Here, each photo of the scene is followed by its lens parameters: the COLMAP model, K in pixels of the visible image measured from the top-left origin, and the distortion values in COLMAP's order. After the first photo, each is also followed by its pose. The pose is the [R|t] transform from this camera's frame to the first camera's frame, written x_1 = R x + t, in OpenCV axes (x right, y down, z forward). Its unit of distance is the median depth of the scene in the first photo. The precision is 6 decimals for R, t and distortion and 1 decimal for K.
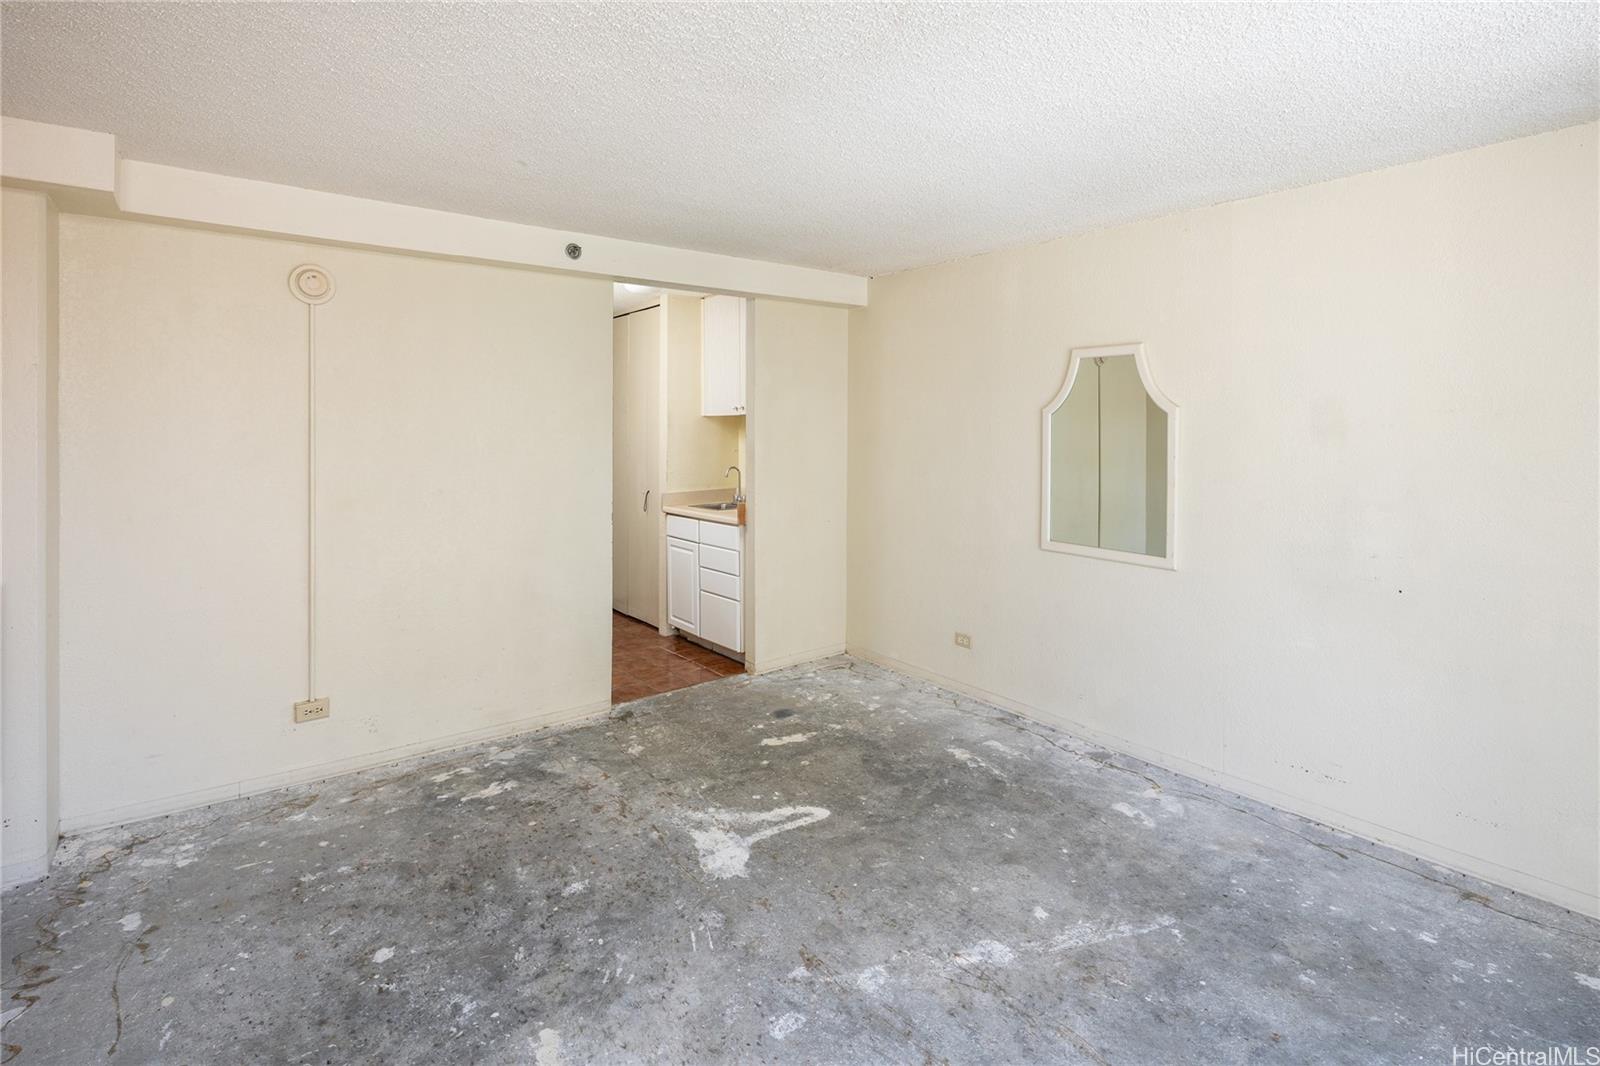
lens RADIAL K [[778.5, 0, 809.7], [0, 778.5, 428.1], [0, 0, 1]] dist [0.004087, -0.004932]
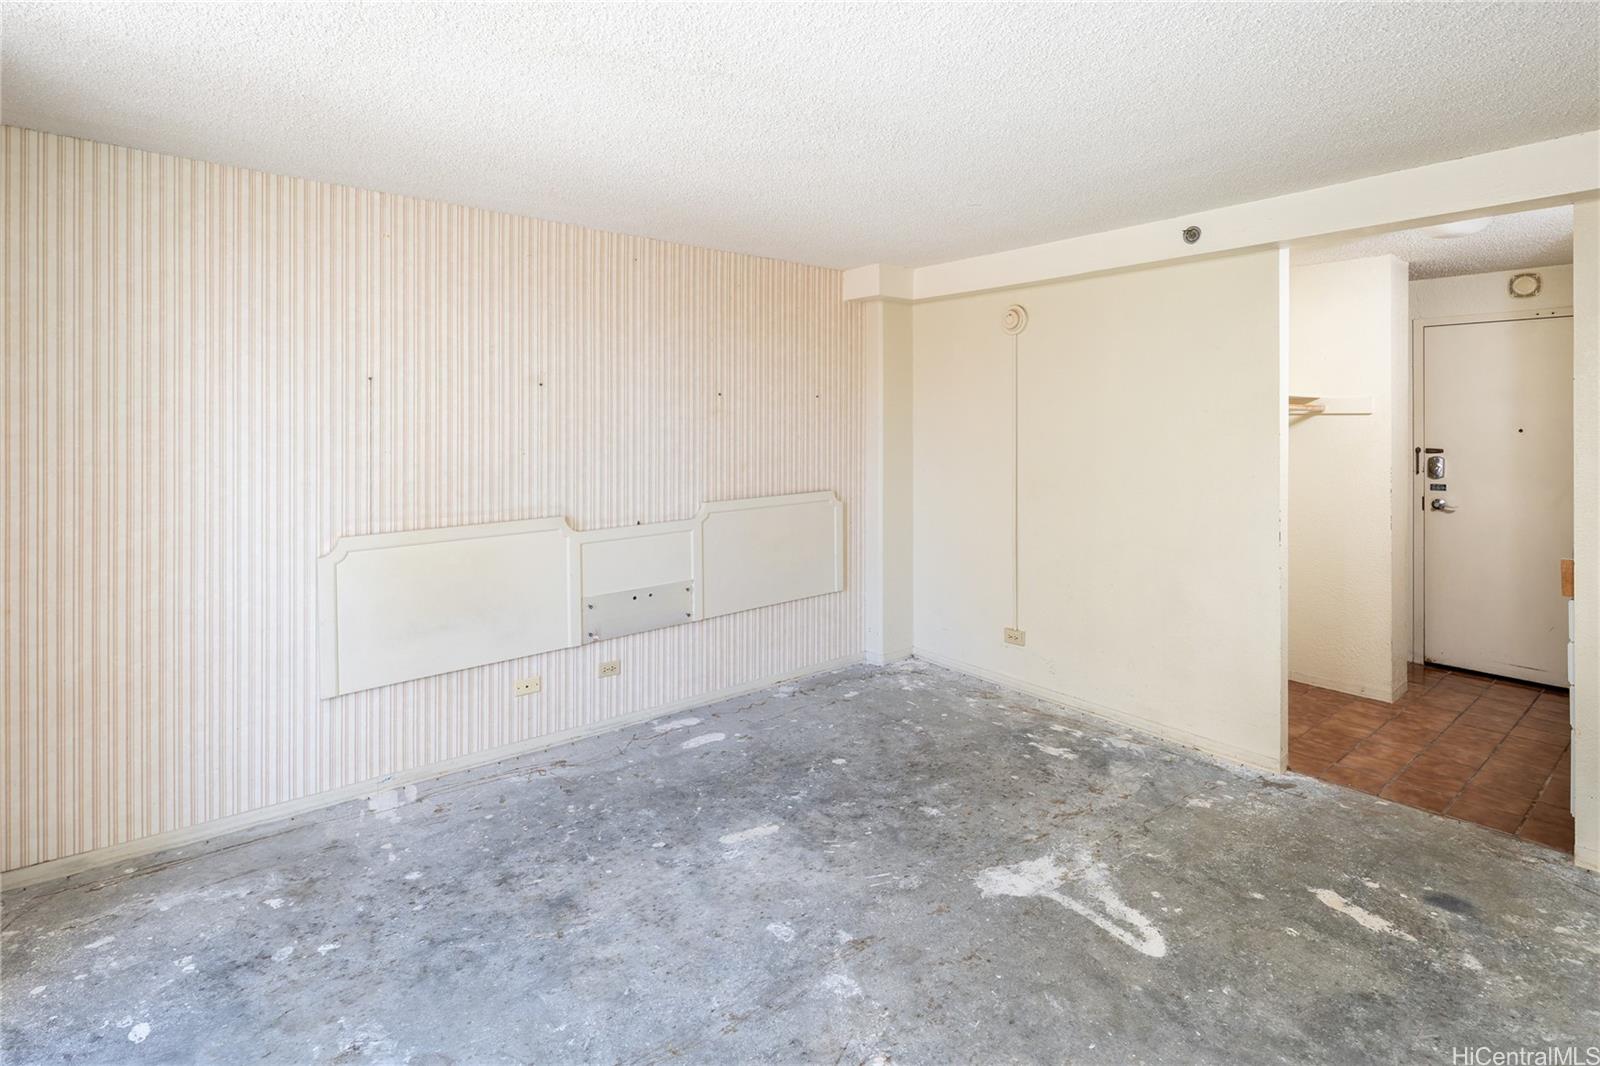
lens RADIAL K [[778.5, 0, 797.9], [0, 778.5, 413.9], [0, 0, 1]] dist [0.004087, -0.004932]
pose [[0.020206, -0.011923, -0.999725, 0.864566], [-0.005022, 0.999915, -0.012027, -0.003476], [0.999783, 0.005264, 0.020145, 0.741526]]
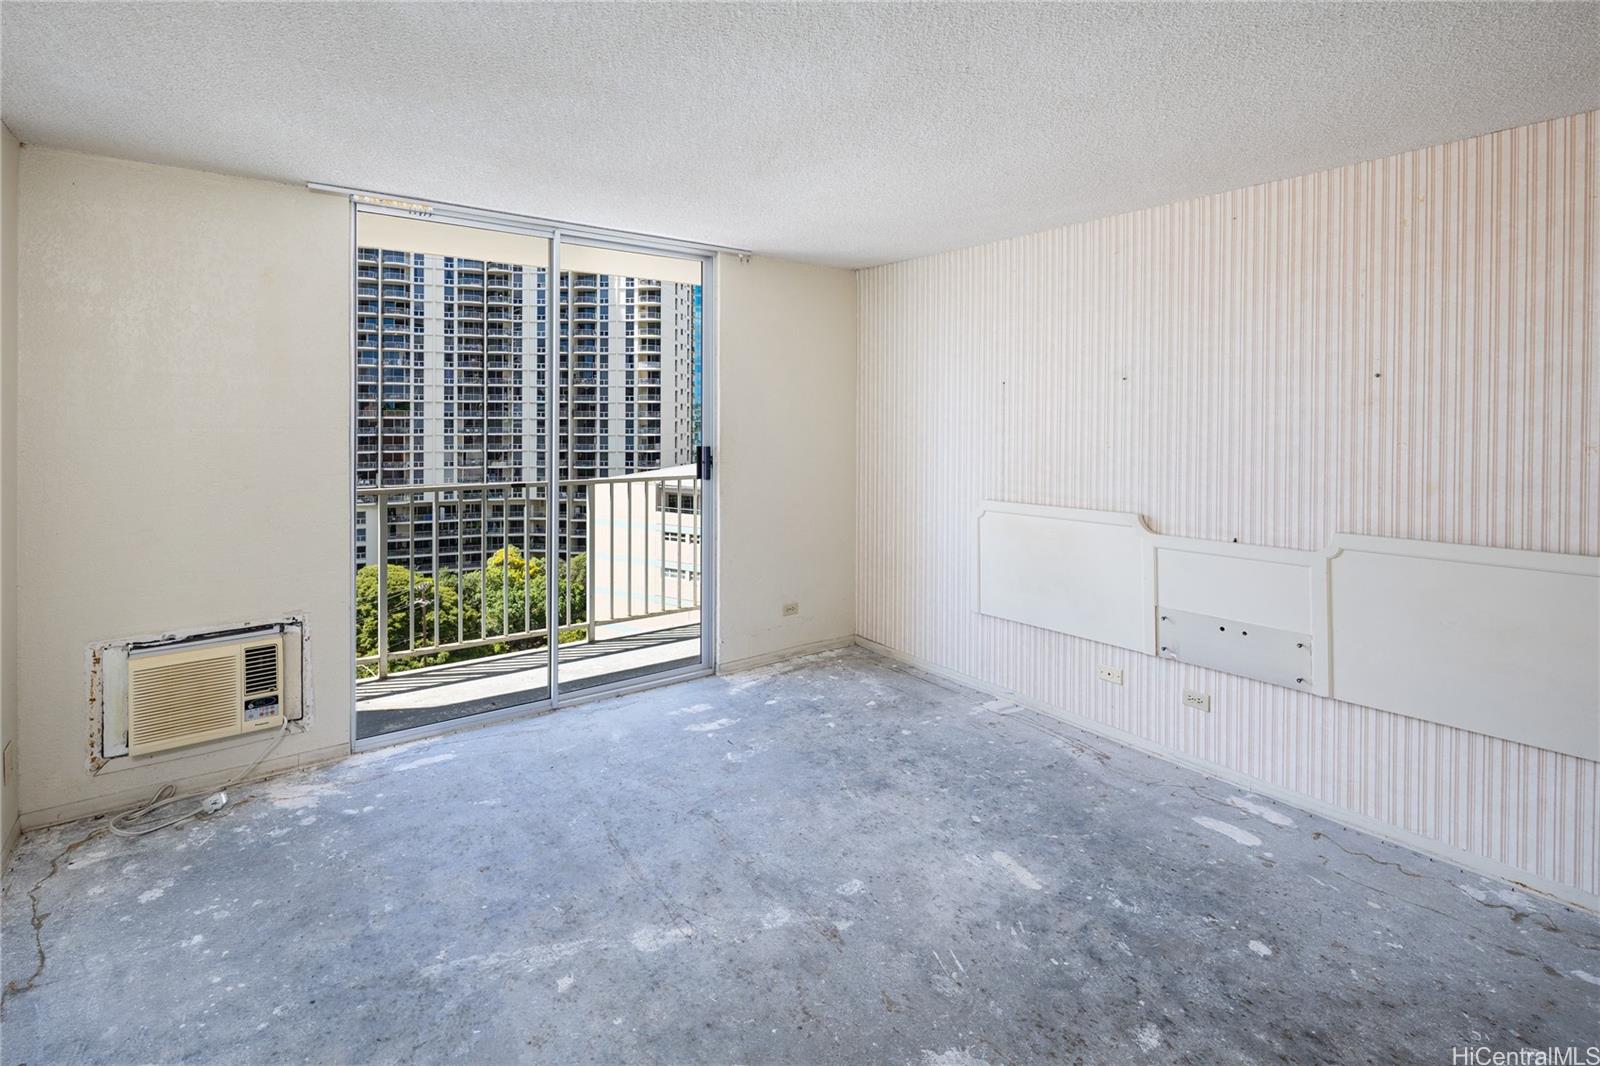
lens RADIAL K [[778.5, 0, 813.7], [0, 778.5, 414.6], [0, 0, 1]] dist [0.004087, -0.004932]
pose [[-0.999858, -0.008542, 0.014522, 0.014509], [-0.008502, 0.999960, 0.002756, -0.005644], [-0.014545, 0.002632, -0.999891, 1.687554]]
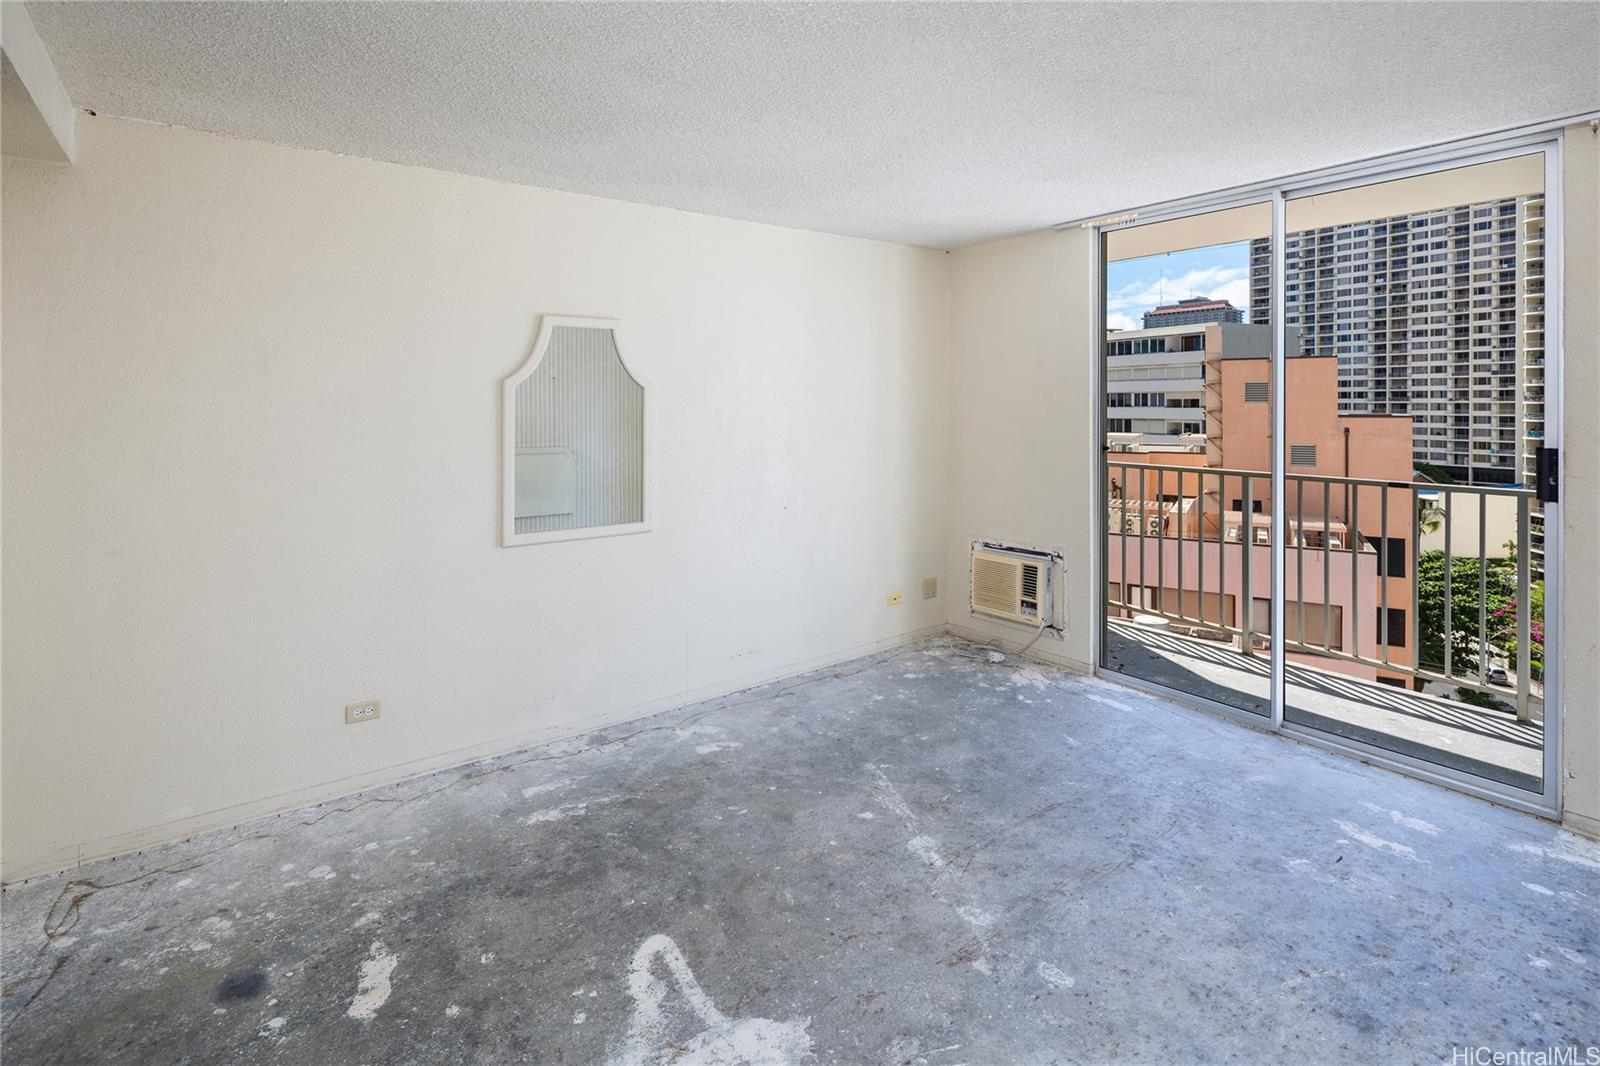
lens RADIAL K [[778.5, 0, 805.5], [0, 778.5, 408.6], [0, 0, 1]] dist [0.004087, -0.004932]
pose [[0.017342, -0.014319, 0.999747, -0.791488], [0.007255, 0.999873, 0.014195, -0.005444], [-0.999823, 0.007007, 0.017444, 0.974117]]
